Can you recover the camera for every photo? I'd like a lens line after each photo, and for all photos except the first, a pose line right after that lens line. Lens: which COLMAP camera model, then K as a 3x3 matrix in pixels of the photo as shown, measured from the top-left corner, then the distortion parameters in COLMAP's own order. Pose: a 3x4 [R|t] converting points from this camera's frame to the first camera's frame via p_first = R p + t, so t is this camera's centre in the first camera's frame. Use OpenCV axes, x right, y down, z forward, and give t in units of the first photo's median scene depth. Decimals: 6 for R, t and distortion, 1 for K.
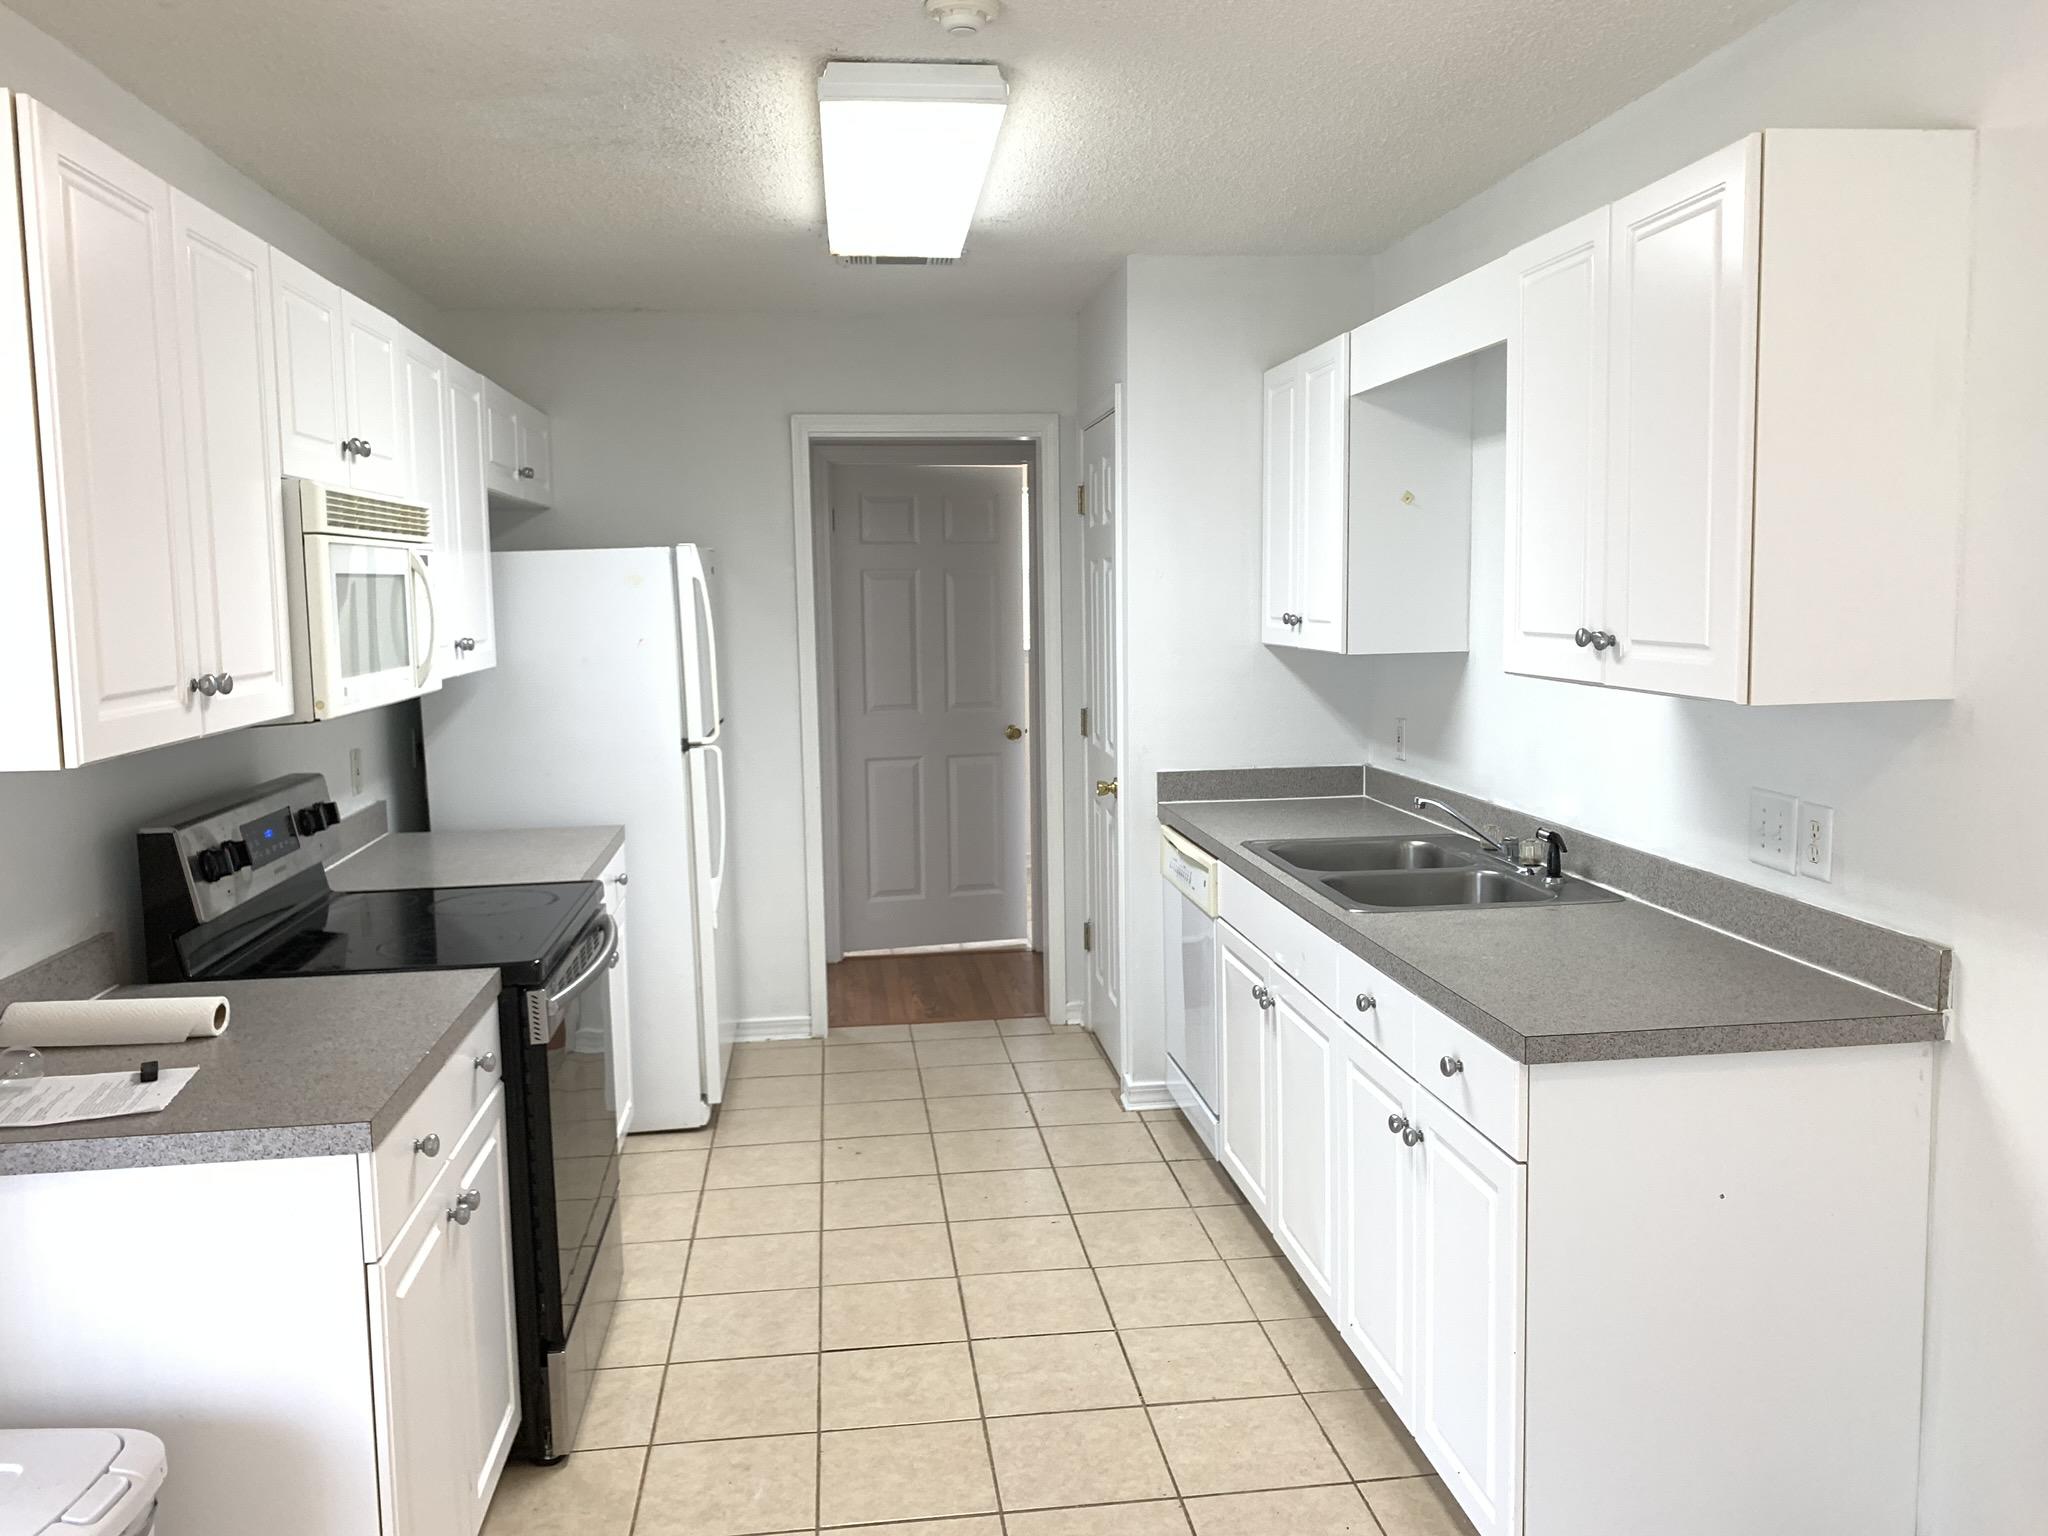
lens RADIAL K [[1570.5, 0, 1021.2], [0, 1570.5, 757.1], [0, 0, 1]] dist [0.032148, -0.042659]
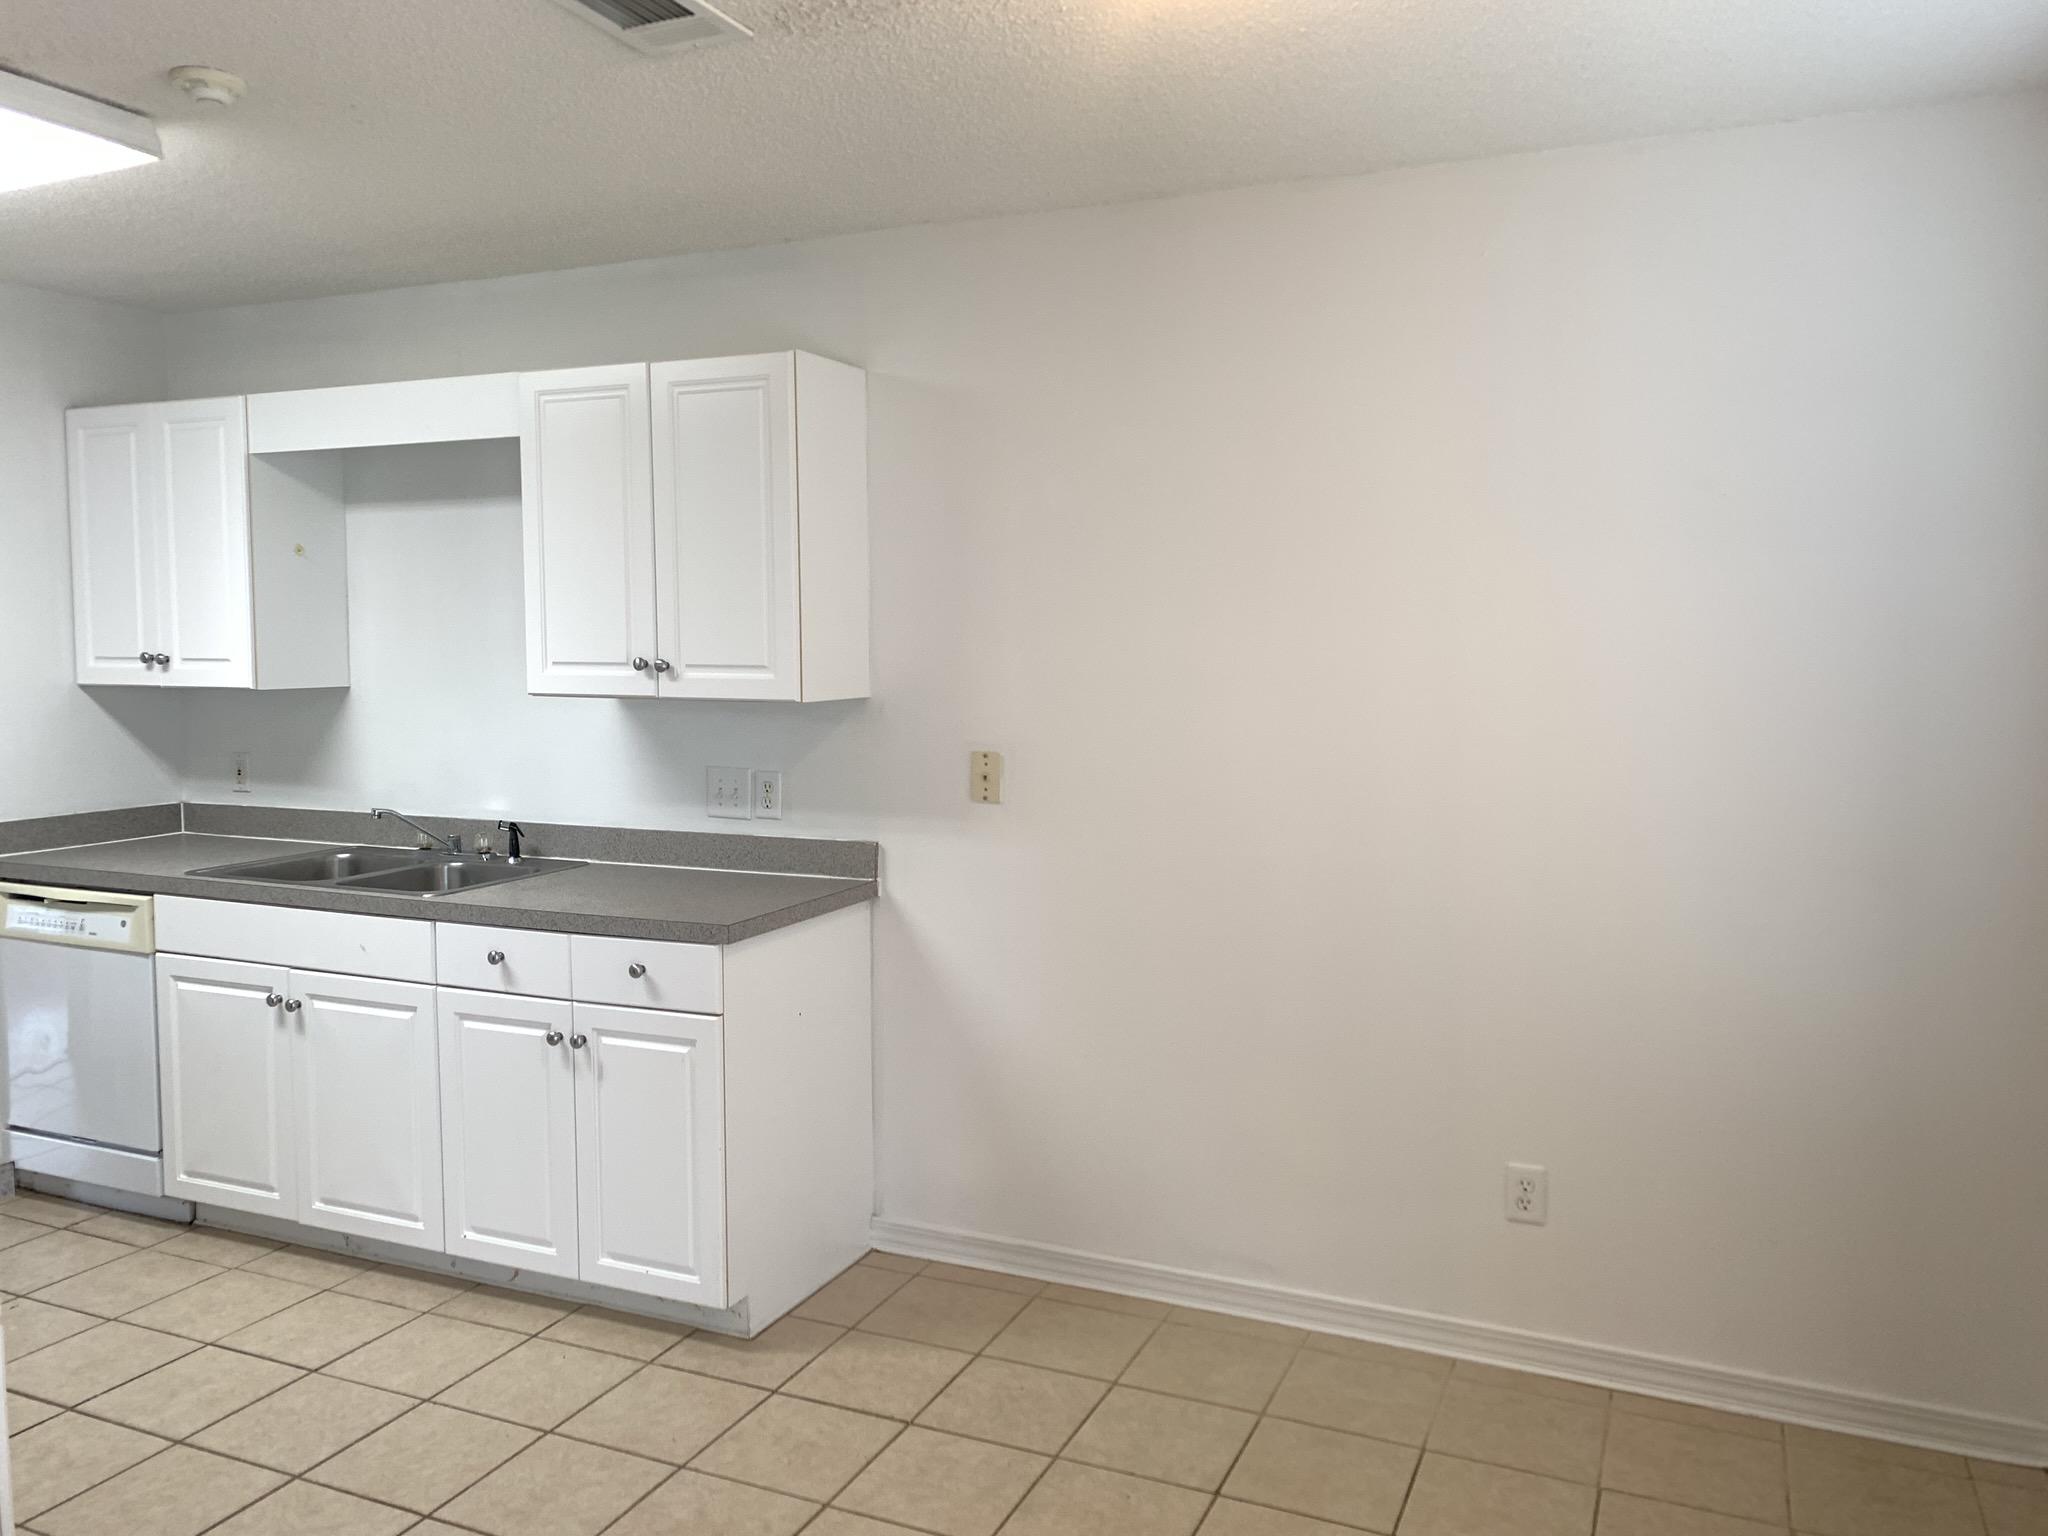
lens RADIAL K [[1570.5, 0, 1034.1], [0, 1570.5, 768.5], [0, 0, 1]] dist [0.032148, -0.042659]
pose [[0.494471, -0.053462, 0.867549, -0.624308], [0.084803, 0.996312, 0.013062, 0.026107], [-0.865047, 0.067112, 0.497181, 0.000905]]
